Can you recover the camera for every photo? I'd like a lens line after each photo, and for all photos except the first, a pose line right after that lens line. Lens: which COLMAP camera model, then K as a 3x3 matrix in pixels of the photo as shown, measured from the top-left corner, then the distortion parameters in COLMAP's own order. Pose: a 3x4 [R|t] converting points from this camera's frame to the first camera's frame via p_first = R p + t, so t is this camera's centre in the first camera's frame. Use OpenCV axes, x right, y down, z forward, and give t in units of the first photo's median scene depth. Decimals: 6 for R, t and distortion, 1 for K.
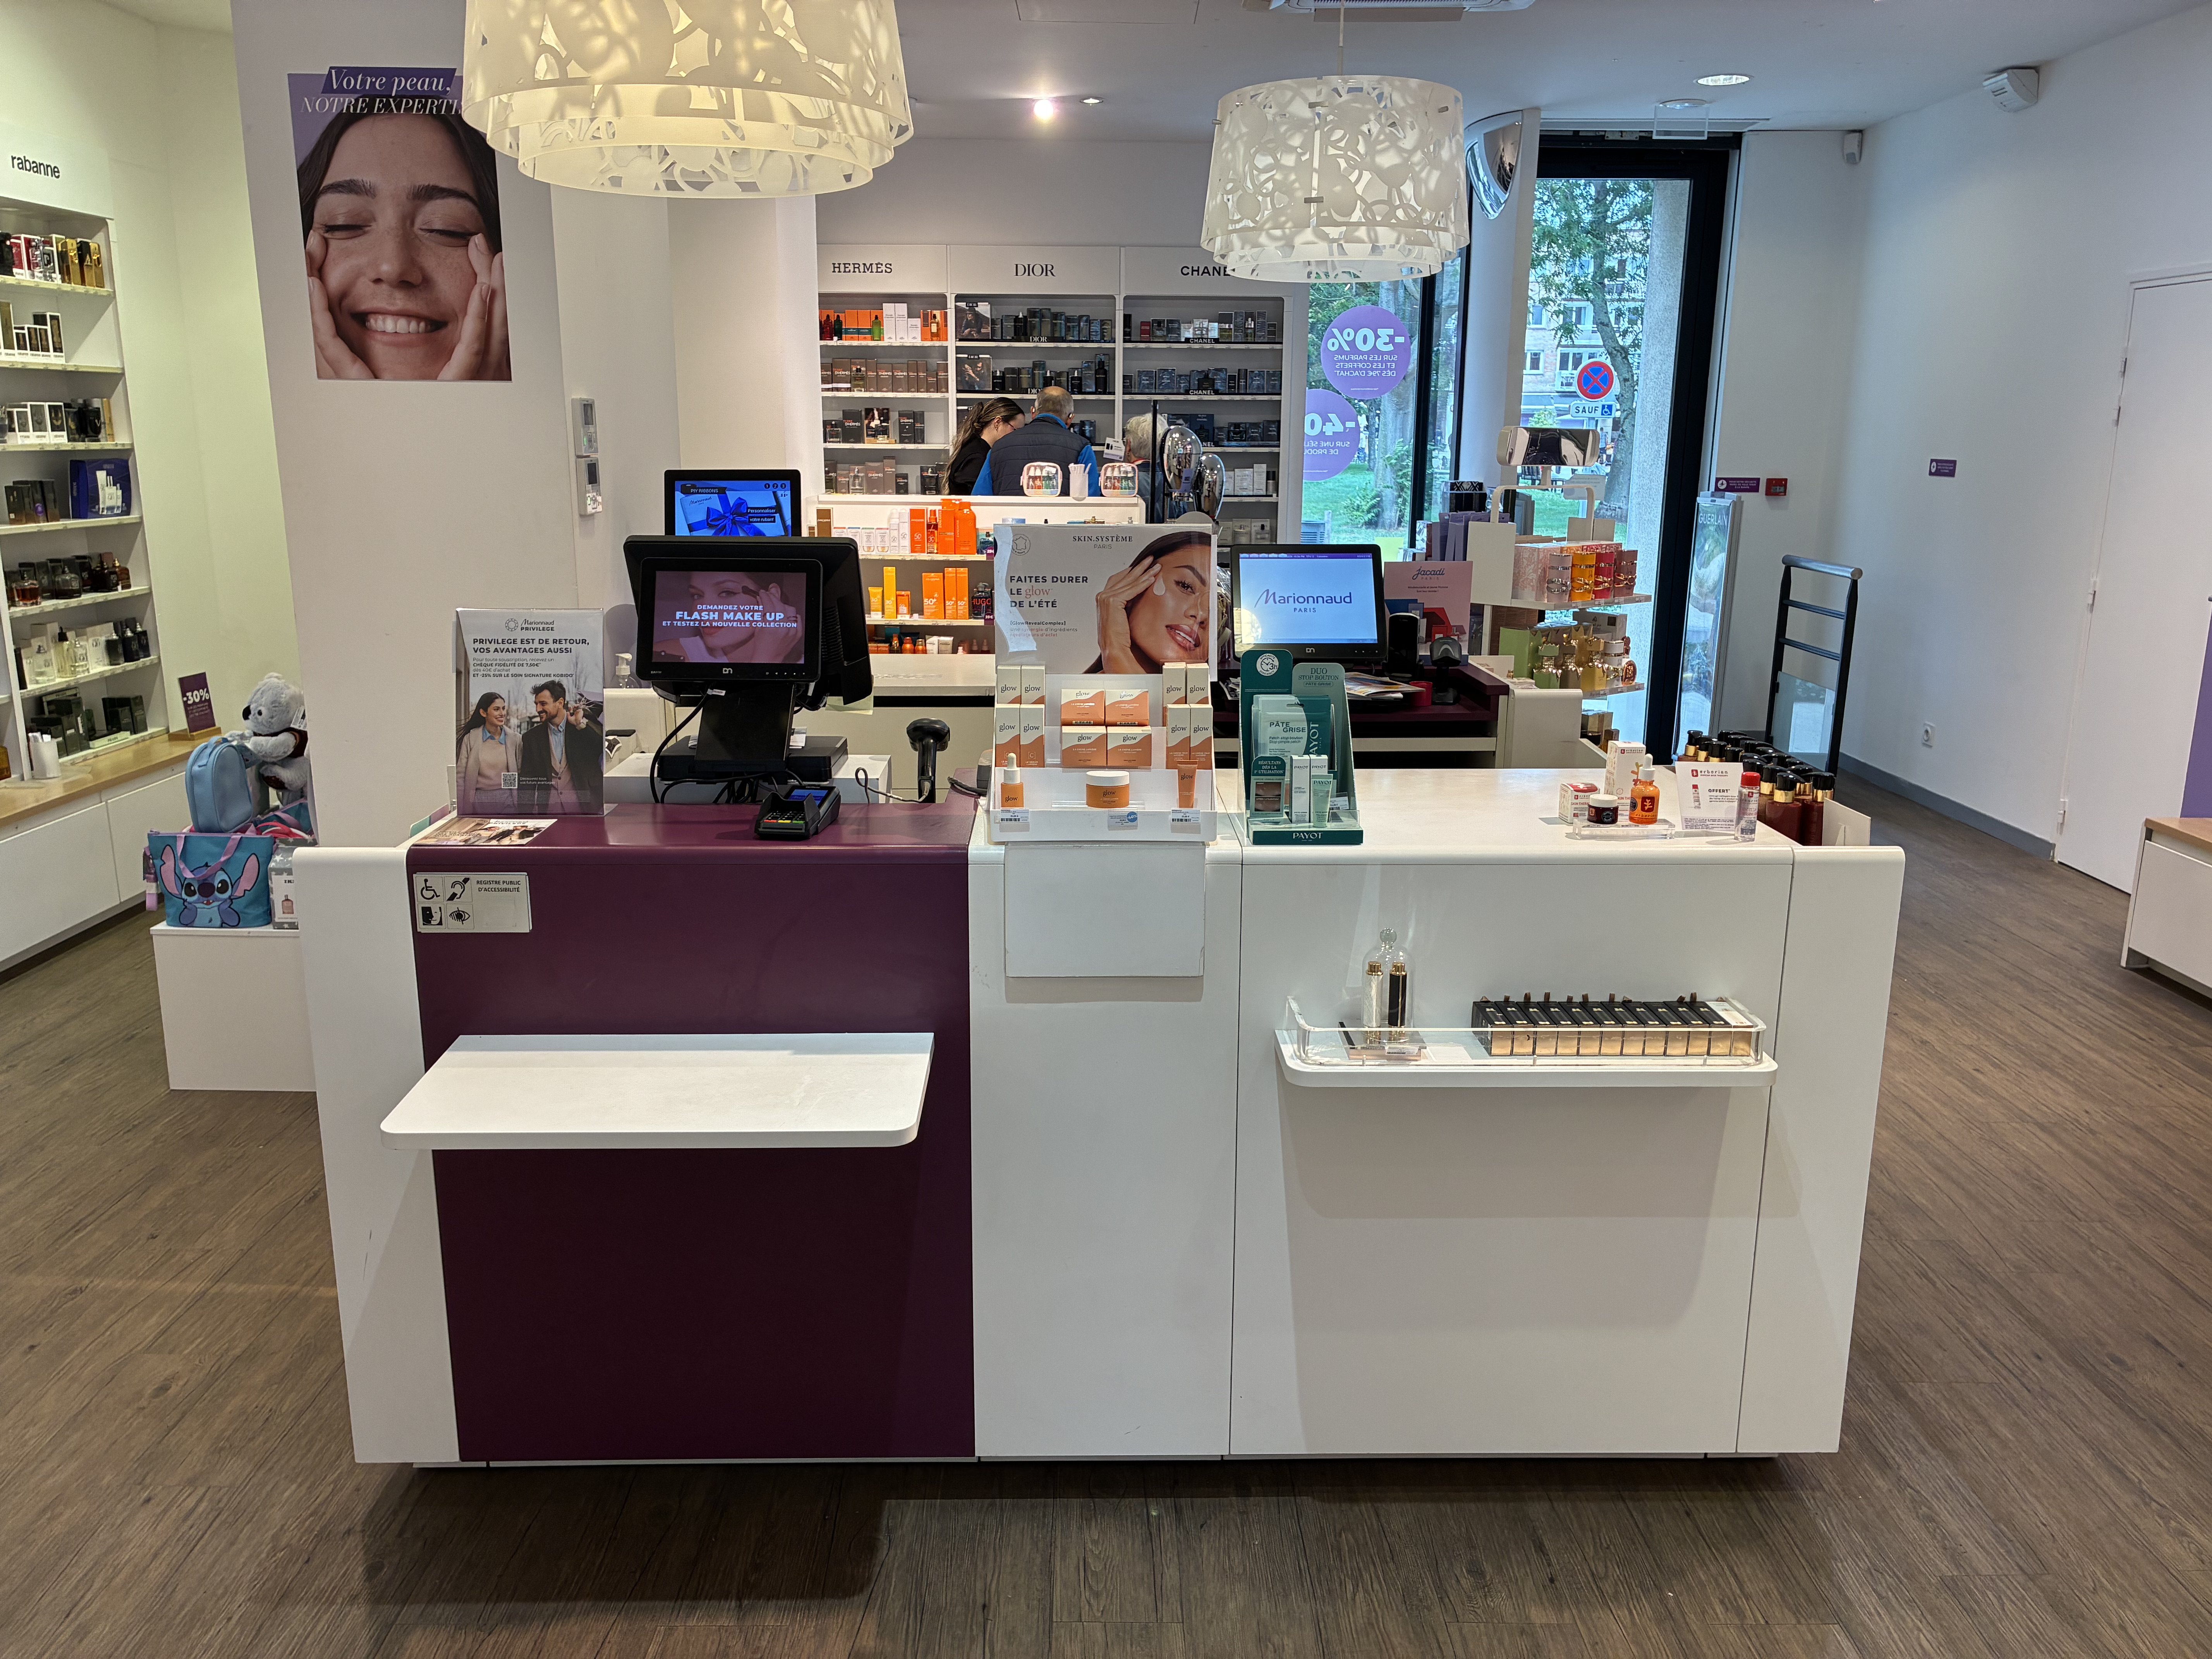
lens RADIAL K [[1670.3, 0, 1106.0], [0, 1670.3, 829.5], [0, 0, 1]] dist [0.093341, -0.137564]
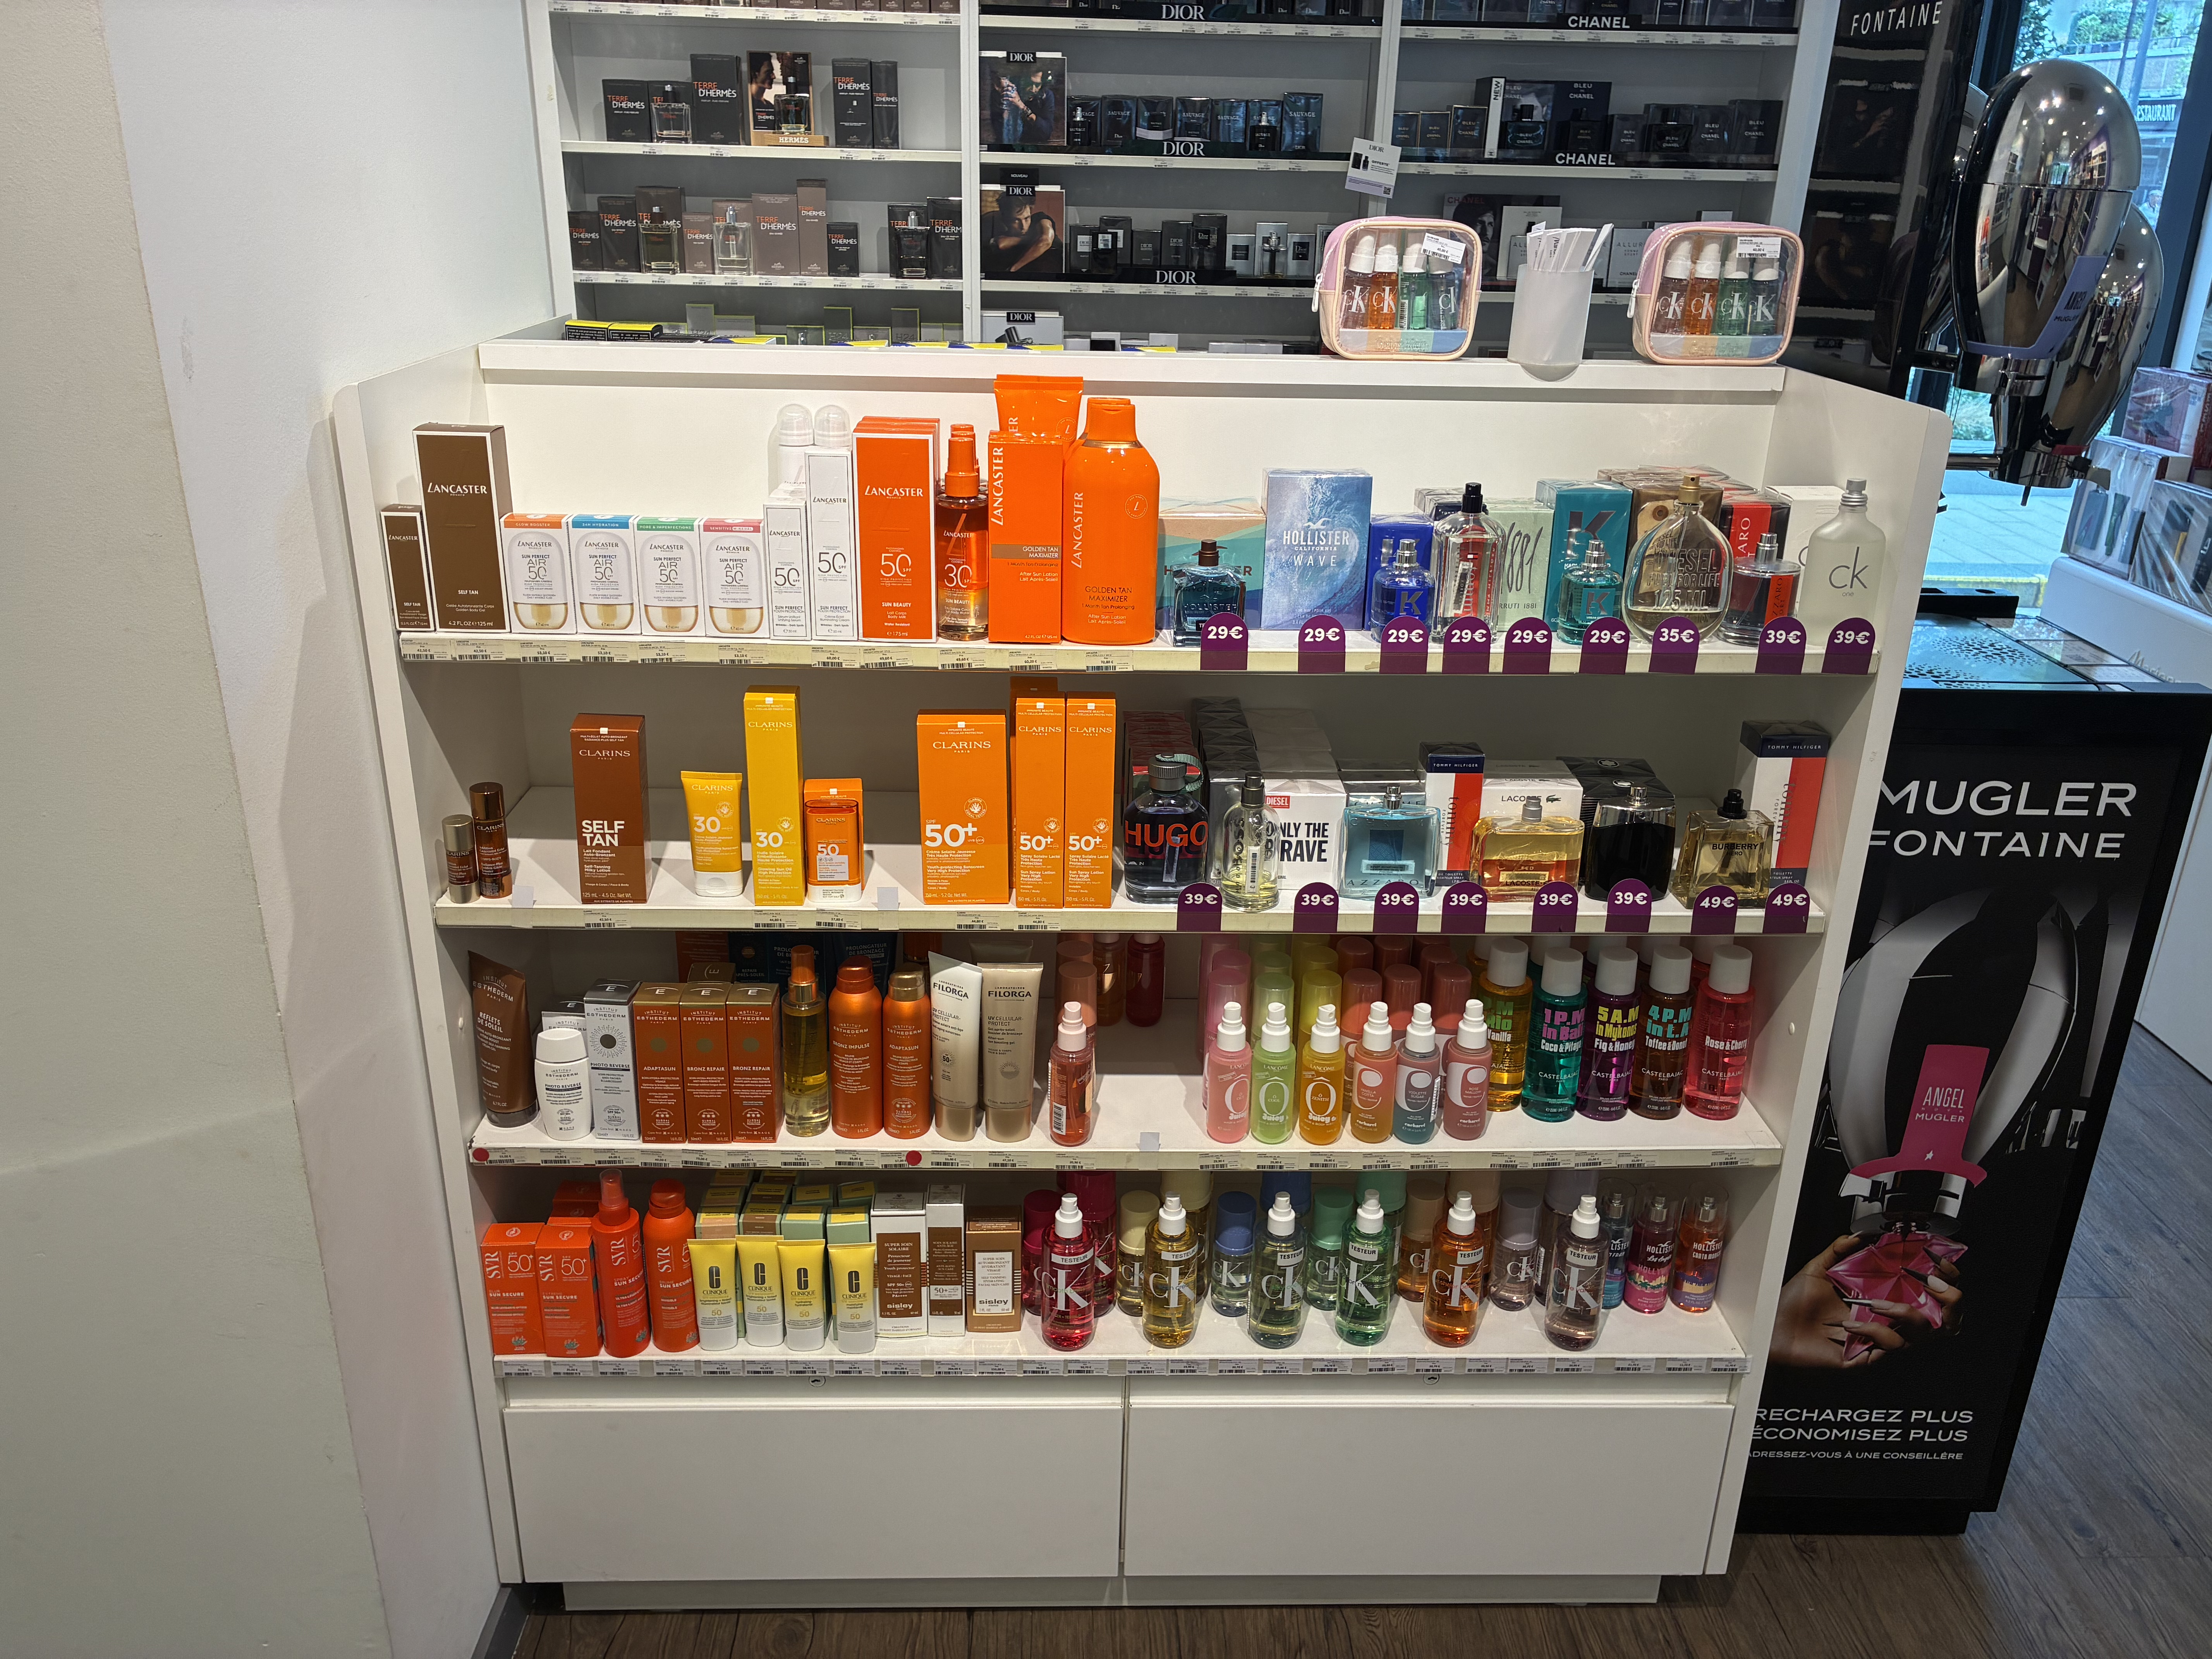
lens RADIAL K [[1702.5, 0, 1106.0], [0, 1702.5, 829.5], [0, 0, 1]] dist [0.023998, 0.002323]
pose [[0.999734, 0.008602, 0.021384, -0.066697], [-0.011566, 0.989714, 0.142593, -0.128972], [-0.019937, -0.142803, 0.989550, 0.578810]]
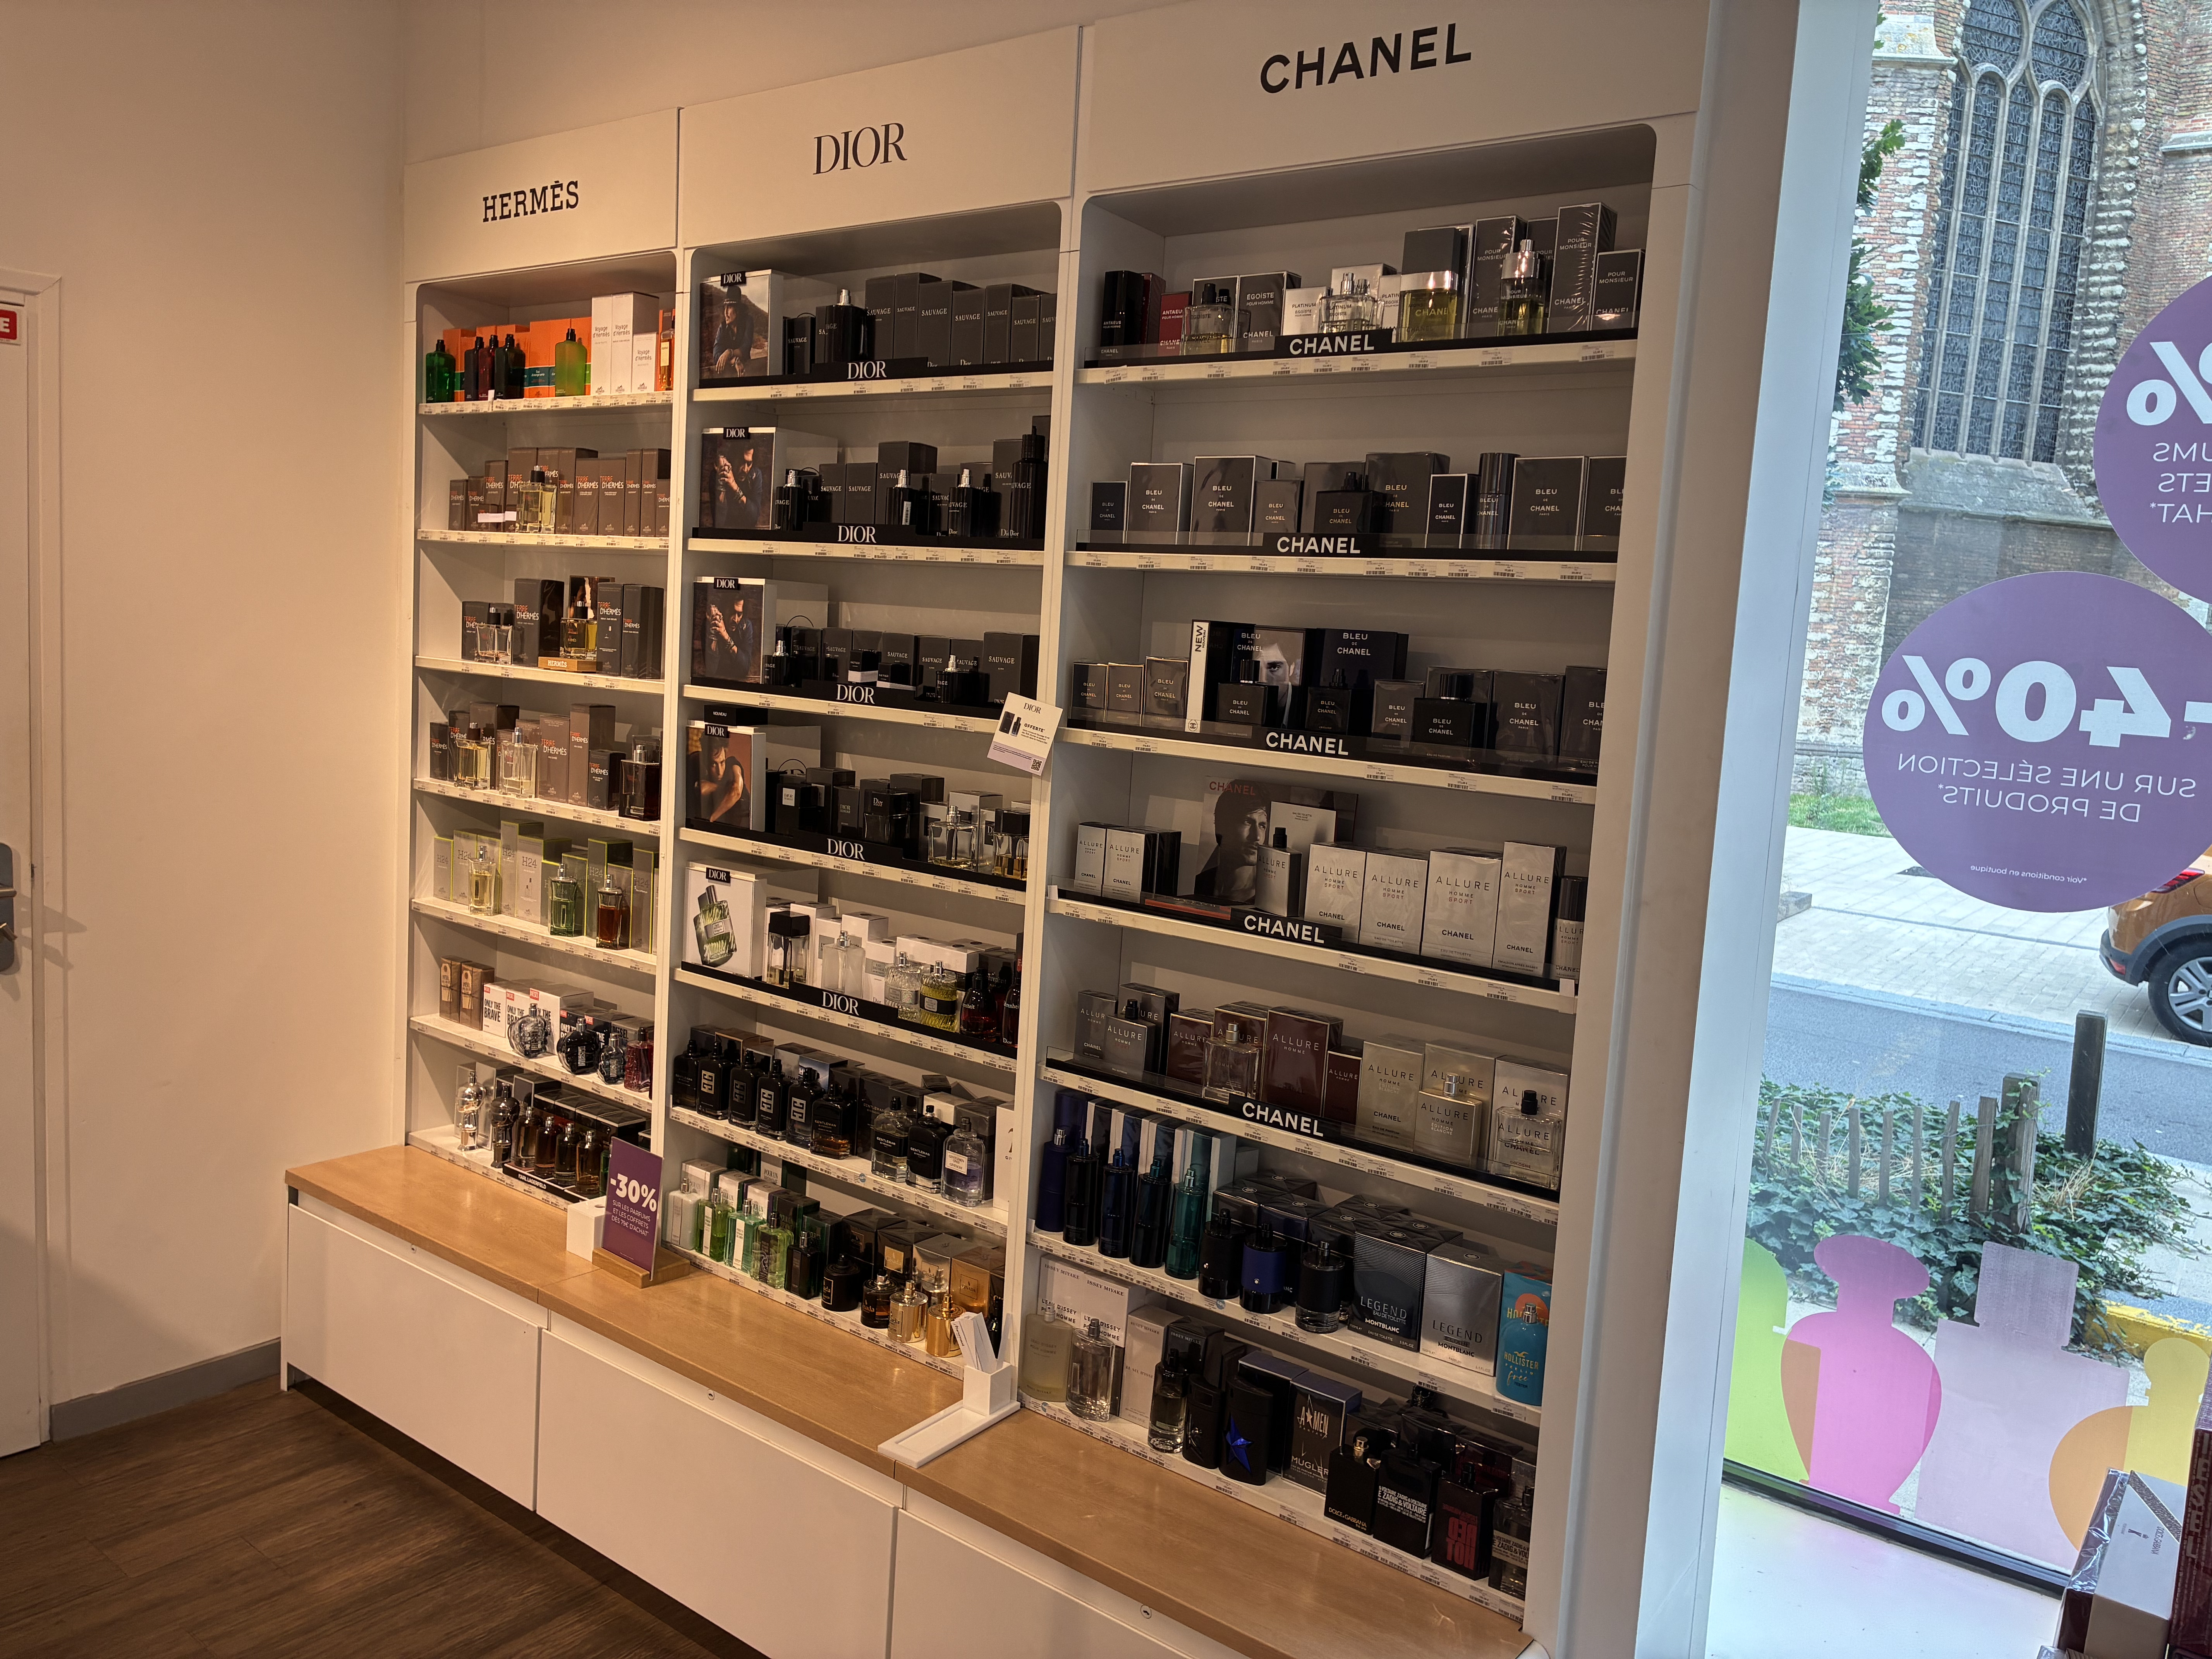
lens RADIAL K [[1670.3, 0, 1106.0], [0, 1670.3, 829.5], [0, 0, 1]] dist [0.093341, -0.137564]
pose [[0.789142, 0.114382, -0.603467, 0.190353], [-0.194436, 0.978500, -0.068794, -0.196171], [0.582623, 0.171624, 0.794415, 0.794057]]
